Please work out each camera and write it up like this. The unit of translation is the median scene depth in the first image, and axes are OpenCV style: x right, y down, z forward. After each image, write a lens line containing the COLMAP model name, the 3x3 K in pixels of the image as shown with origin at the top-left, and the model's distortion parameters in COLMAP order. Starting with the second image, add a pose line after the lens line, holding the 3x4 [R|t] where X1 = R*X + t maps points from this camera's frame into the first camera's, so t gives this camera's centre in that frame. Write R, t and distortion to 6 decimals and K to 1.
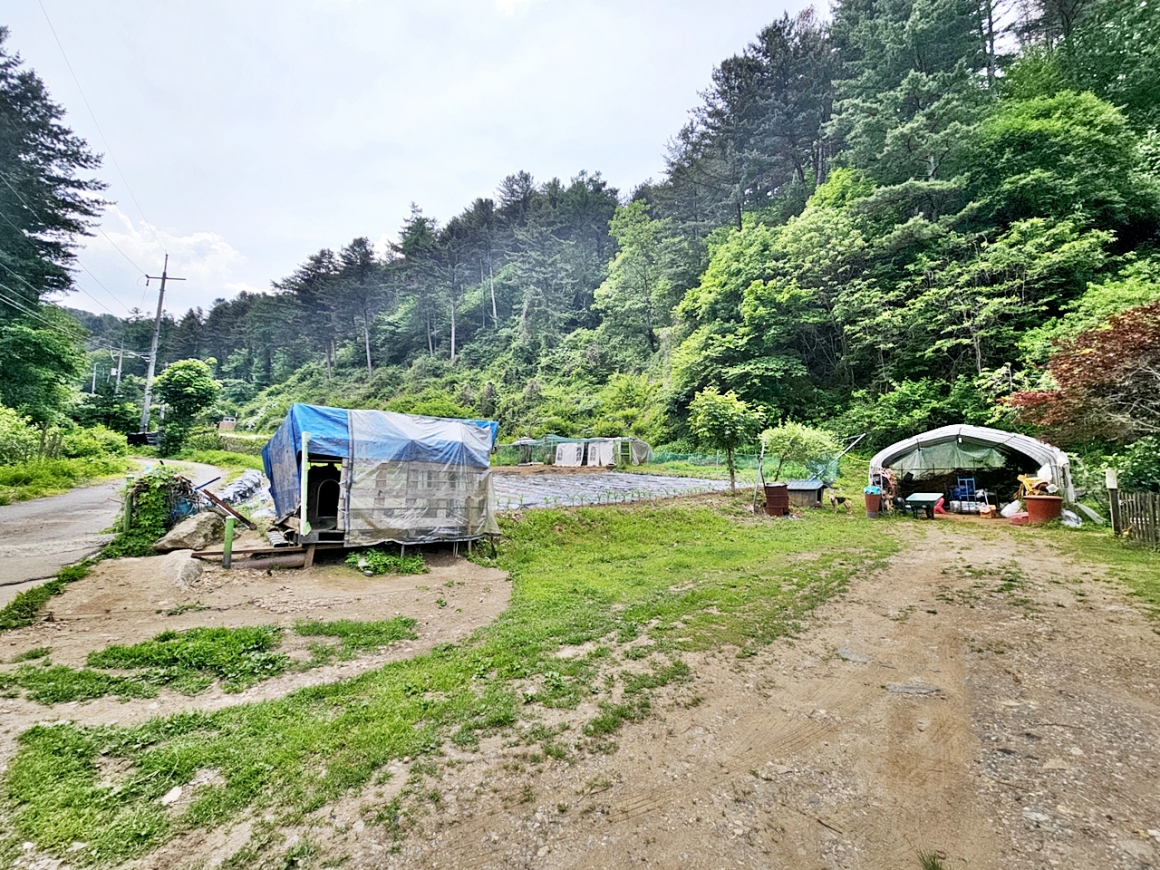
lens RADIAL K [[476.5, 0, 580.0], [0, 476.5, 435.0], [0, 0, 1]] dist [-0.000169, 0.000053]
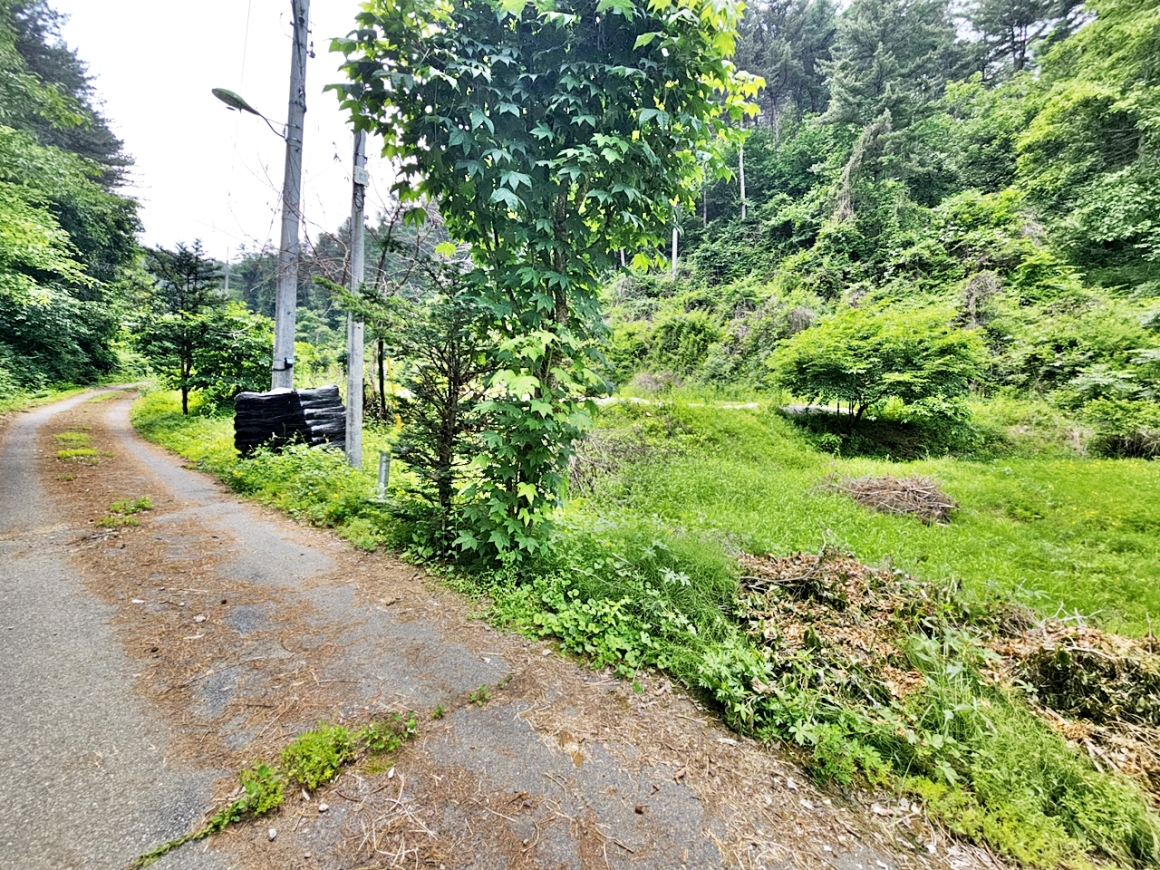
lens RADIAL K [[475.3, 0, 580.0], [0, 475.3, 435.0], [0, 0, 1]] dist [0.000044, 0.000412]
pose [[0.989151, 0.020751, -0.145427, -0.357293], [-0.004623, 0.993879, 0.110377, -0.005304], [0.146827, -0.108507, 0.983193, 0.375180]]
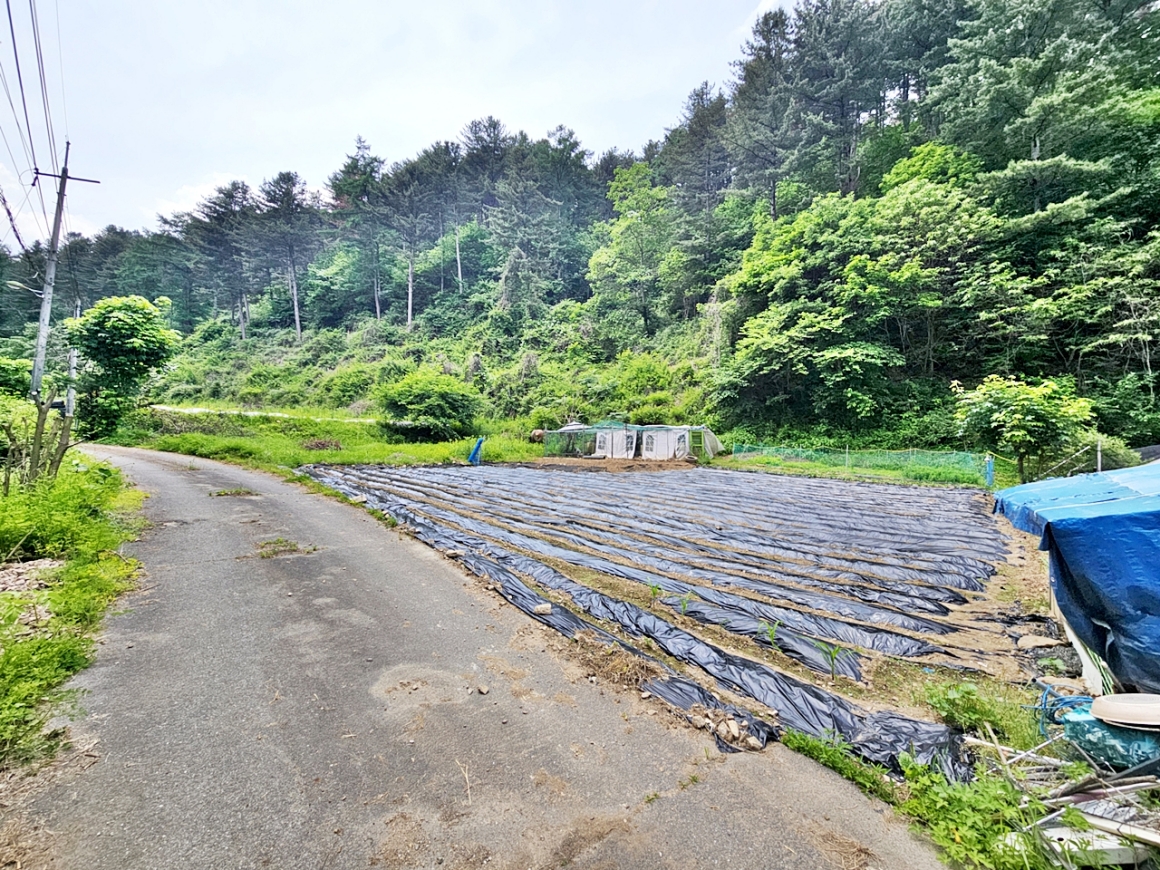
lens RADIAL K [[475.4, 0, 580.0], [0, 475.4, 435.0], [0, 0, 1]] dist [-0.000631, -0.001112]
pose [[0.983087, 0.022439, 0.181757, -0.137126], [-0.030489, 0.998668, 0.041621, -0.004290], [-0.180581, -0.046458, 0.982462, 0.094010]]
